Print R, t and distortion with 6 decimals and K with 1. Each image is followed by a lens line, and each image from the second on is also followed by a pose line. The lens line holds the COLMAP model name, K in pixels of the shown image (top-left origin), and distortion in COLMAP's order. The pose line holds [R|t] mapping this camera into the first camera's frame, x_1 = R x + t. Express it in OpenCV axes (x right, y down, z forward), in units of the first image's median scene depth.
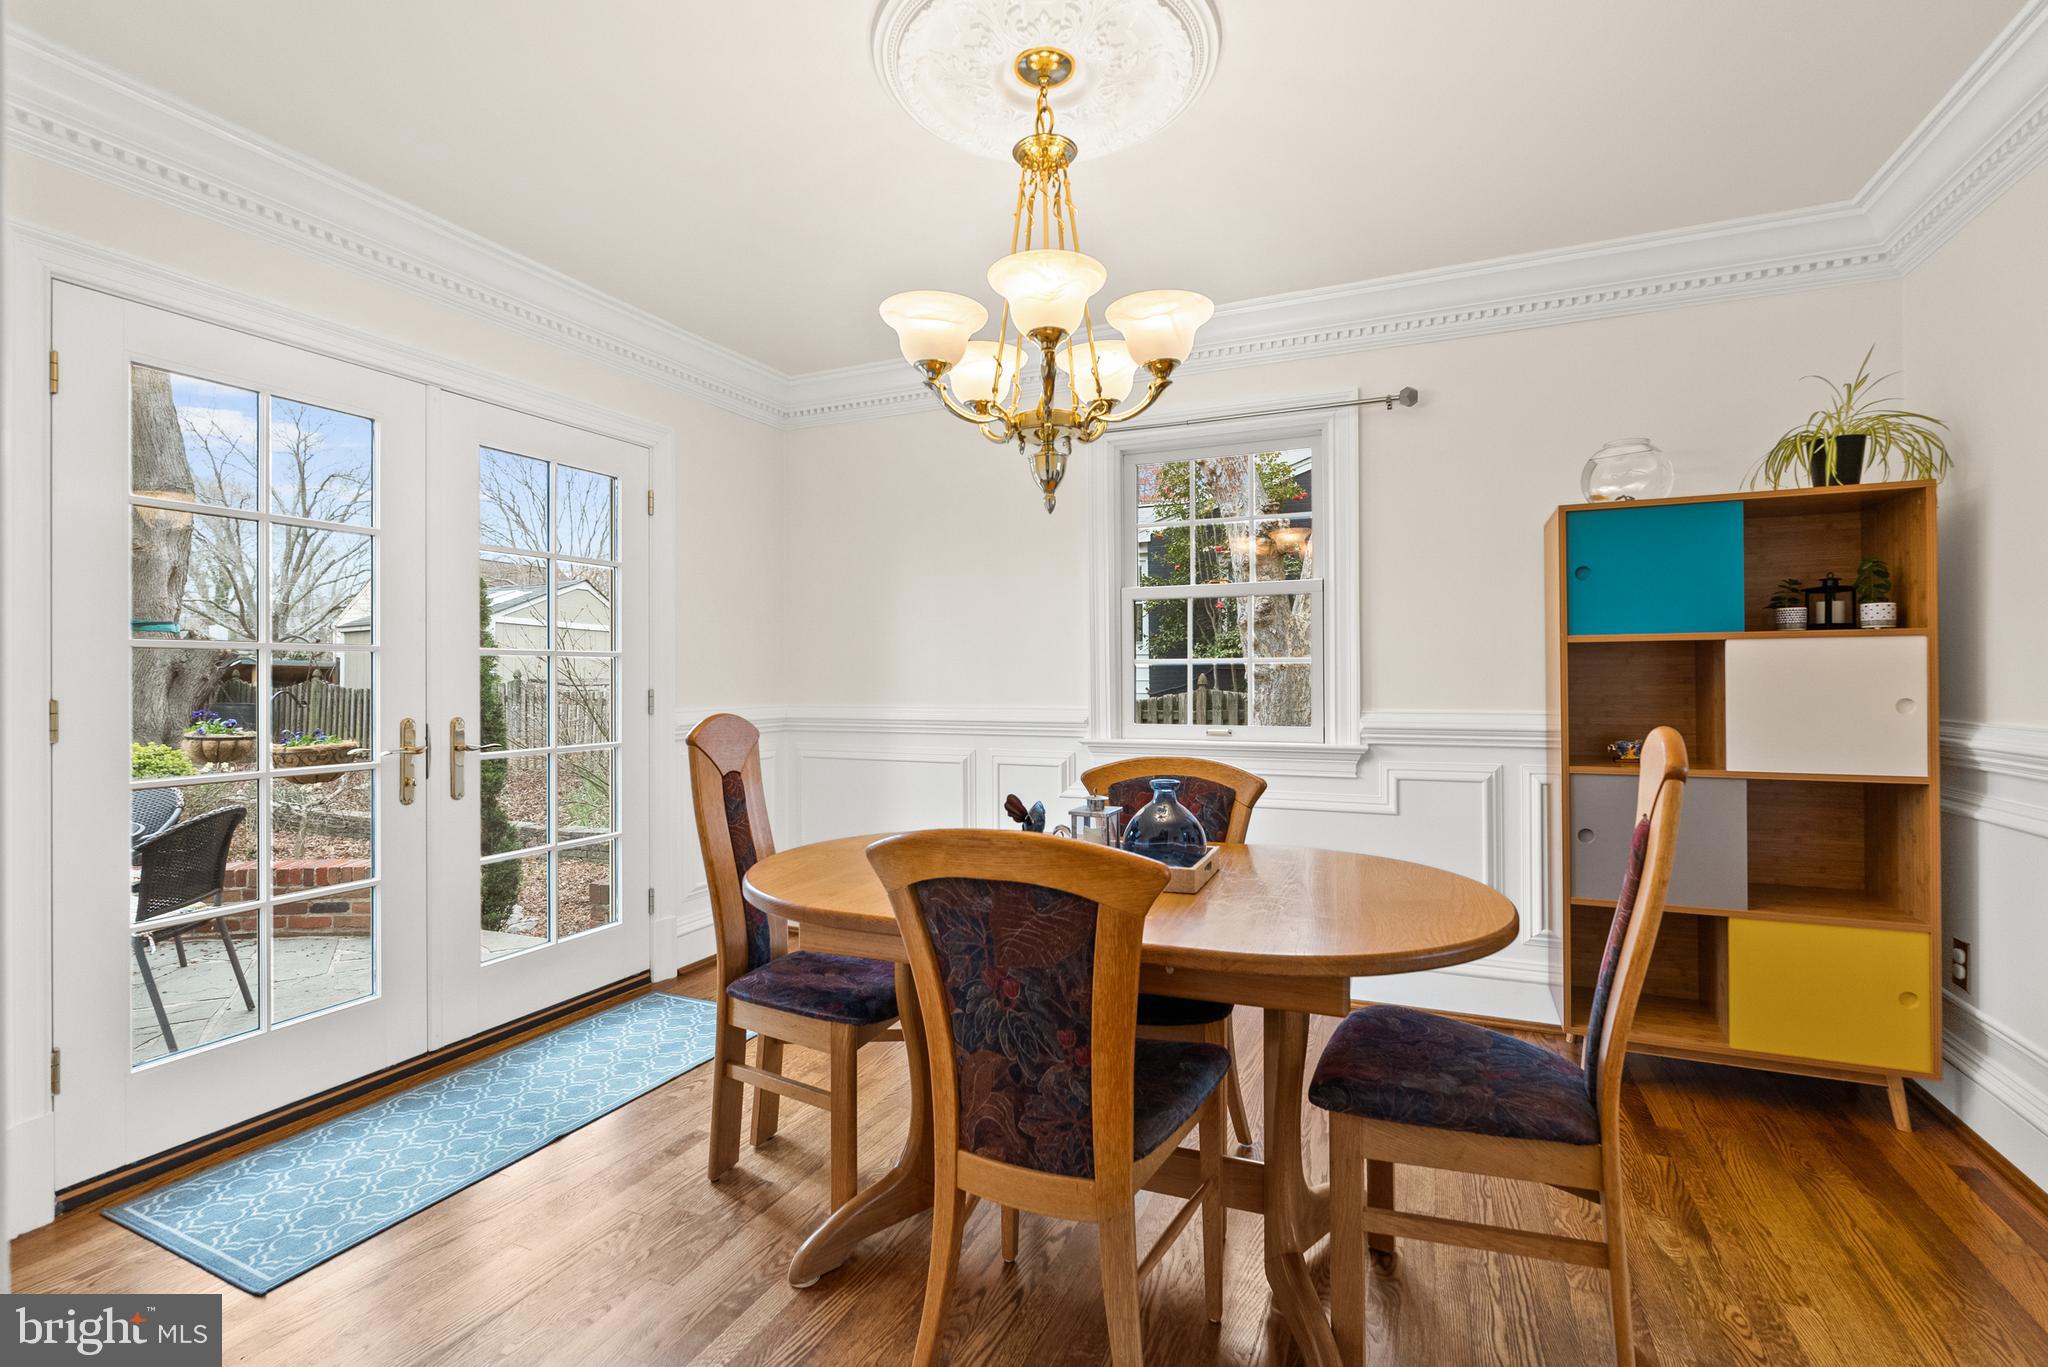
lens RADIAL K [[883.4, 0, 1057.3], [0, 883.4, 682.5], [0, 0, 1]] dist [-0.001007, -0.000101]
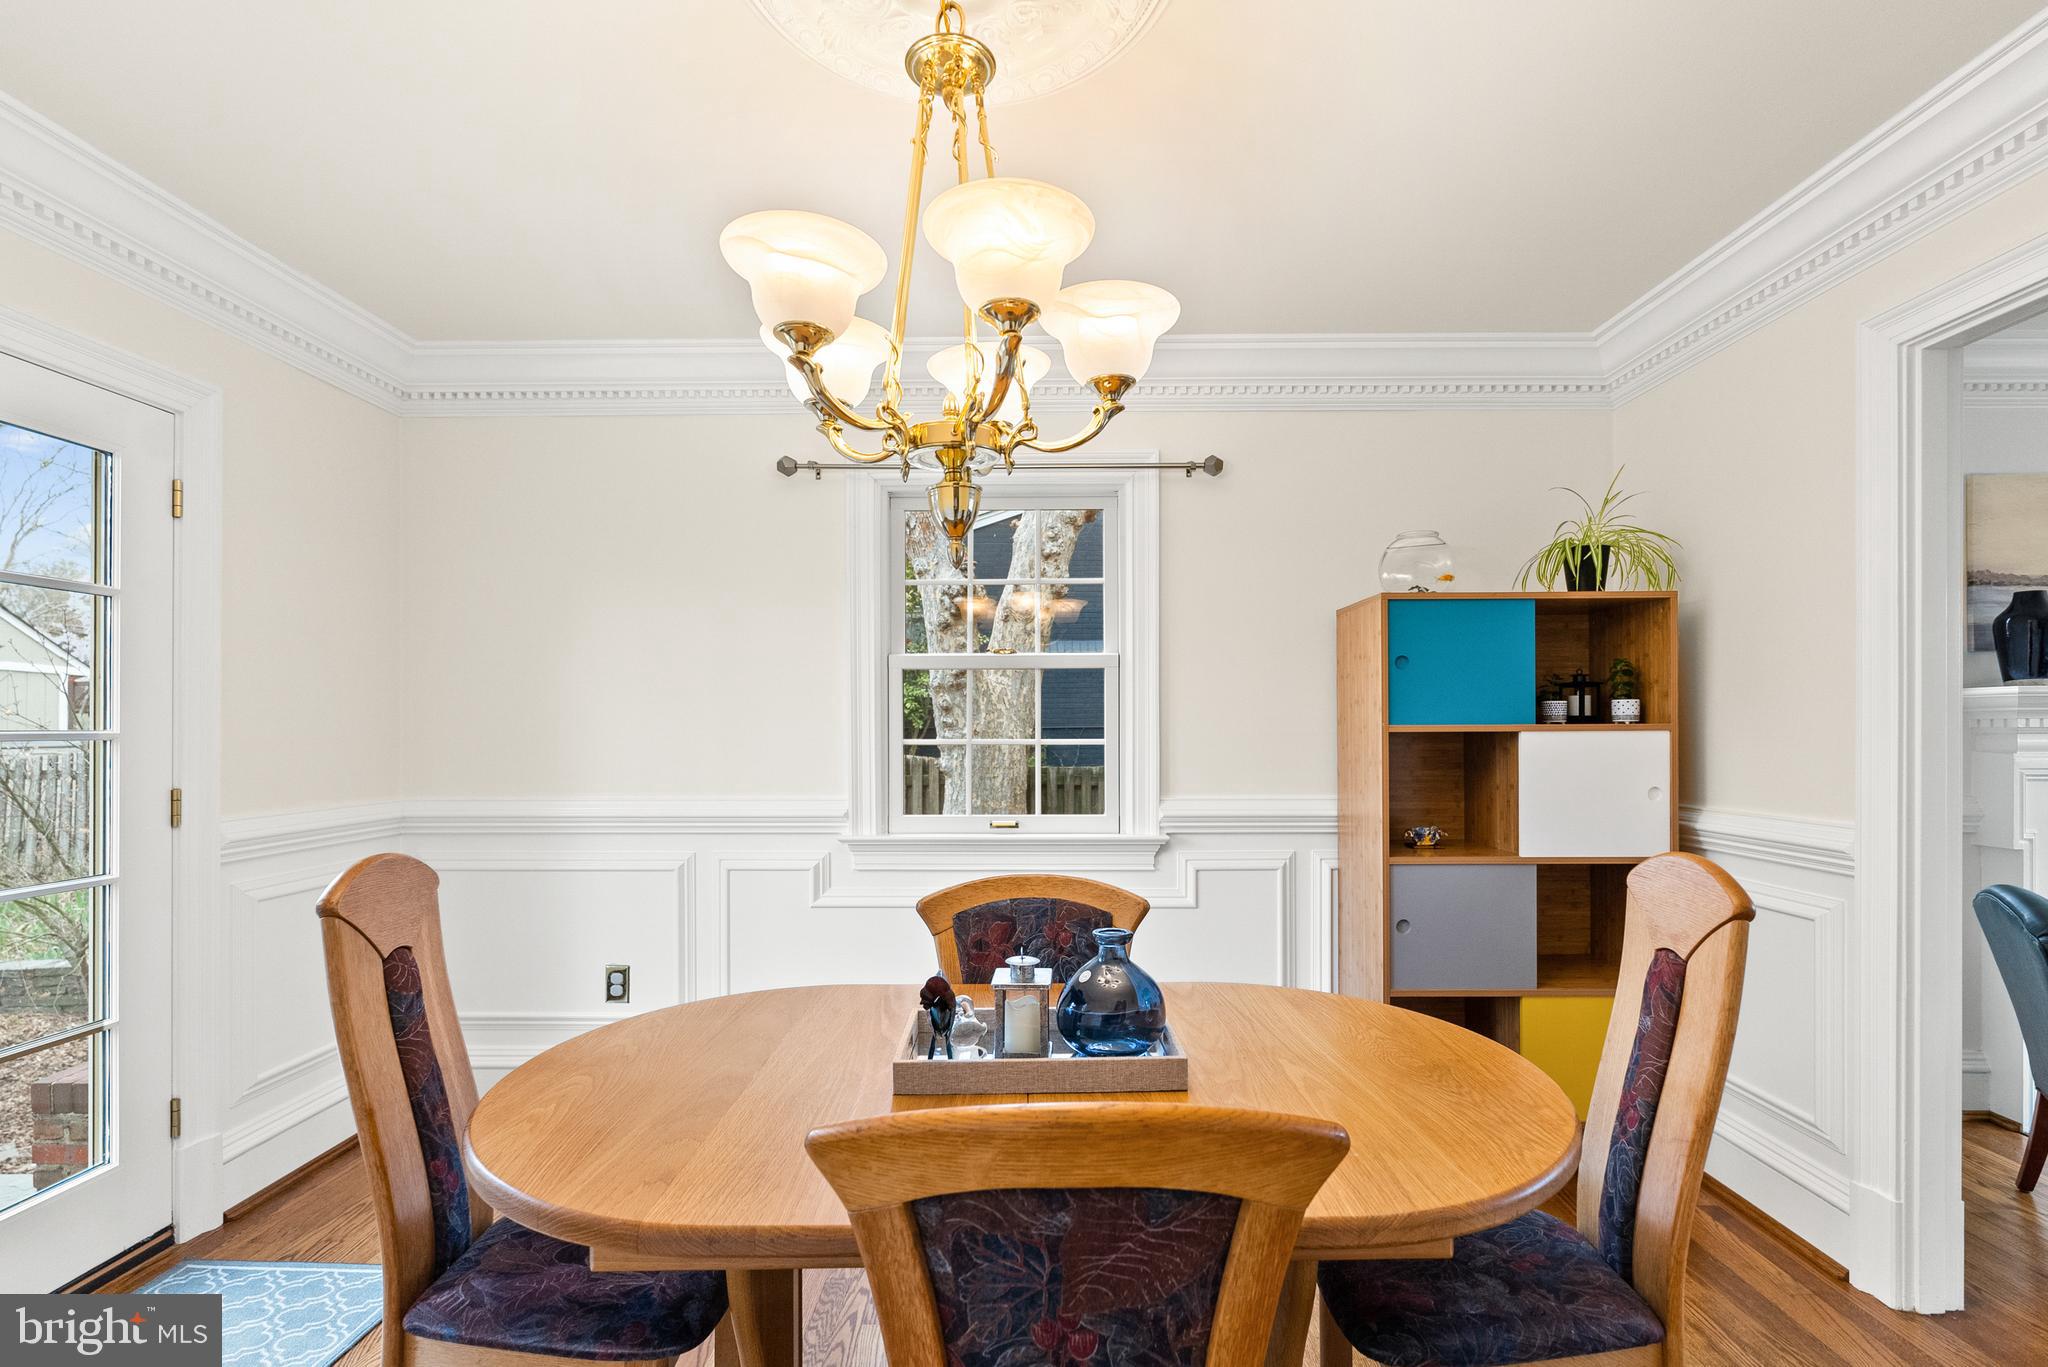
lens RADIAL K [[888.0, 0, 1023.9], [0, 888.0, 732.5], [0, 0, 1]] dist [-0.002955, -0.000416]
pose [[0.928519, 0.001545, 0.371281, -0.182272], [-0.000371, 0.999995, -0.003235, -0.044948], [-0.371284, 0.002866, 0.928515, 0.250279]]
